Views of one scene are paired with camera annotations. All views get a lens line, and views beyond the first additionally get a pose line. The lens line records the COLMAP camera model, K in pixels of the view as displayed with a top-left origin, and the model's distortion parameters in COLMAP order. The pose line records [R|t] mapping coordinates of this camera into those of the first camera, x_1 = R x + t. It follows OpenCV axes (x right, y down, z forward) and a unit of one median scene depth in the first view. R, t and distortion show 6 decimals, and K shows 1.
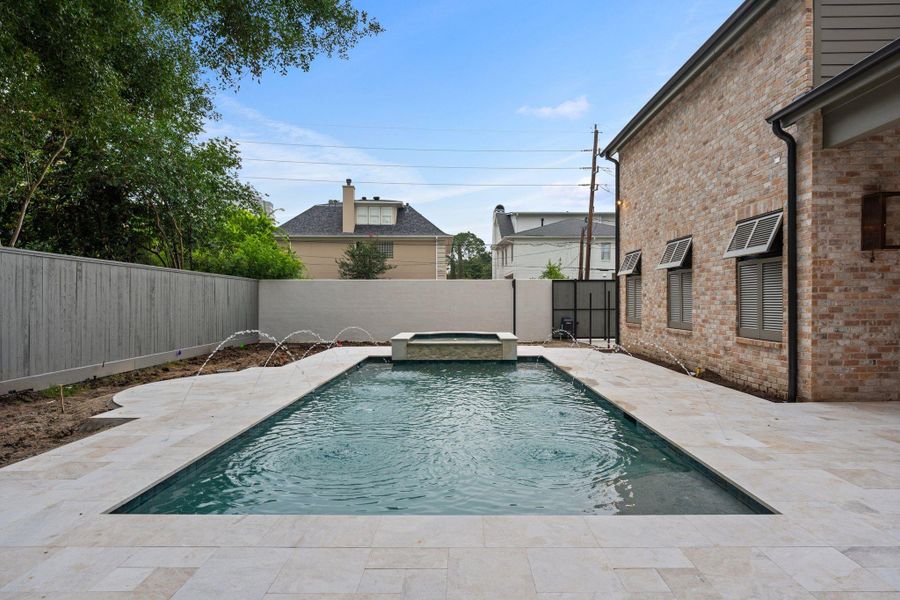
lens RADIAL K [[507.1, 0, 452.1], [0, 507.1, 305.7], [0, 0, 1]] dist [0.002363, 0.000831]
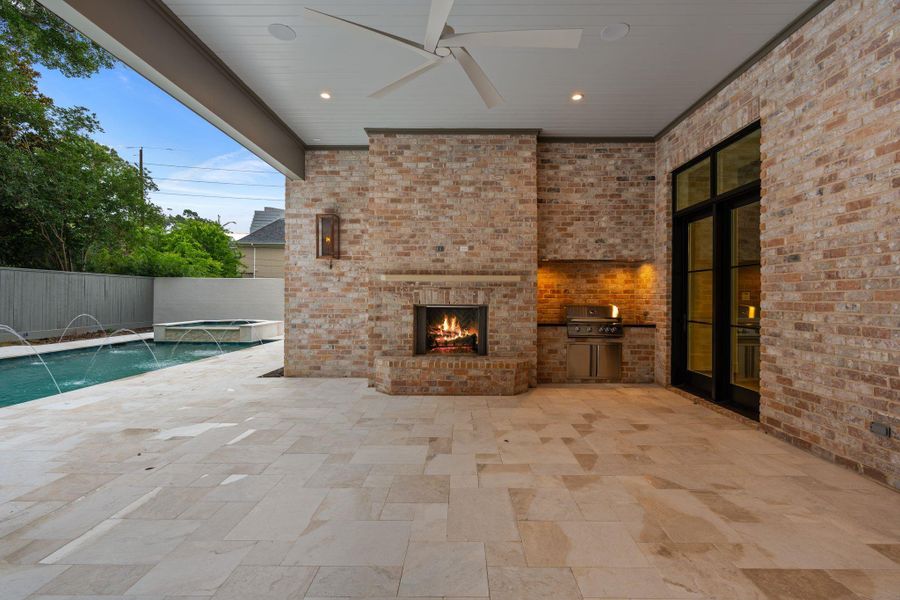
lens RADIAL K [[404.7, 0, 453.0], [0, 404.7, 295.7], [0, 0, 1]] dist [-0.012540, 0.004338]
pose [[0.999887, 0.010787, -0.010469, 1.144046], [-0.010899, 0.999884, -0.010678, -0.010132], [0.010353, 0.010791, 0.999888, -0.015478]]
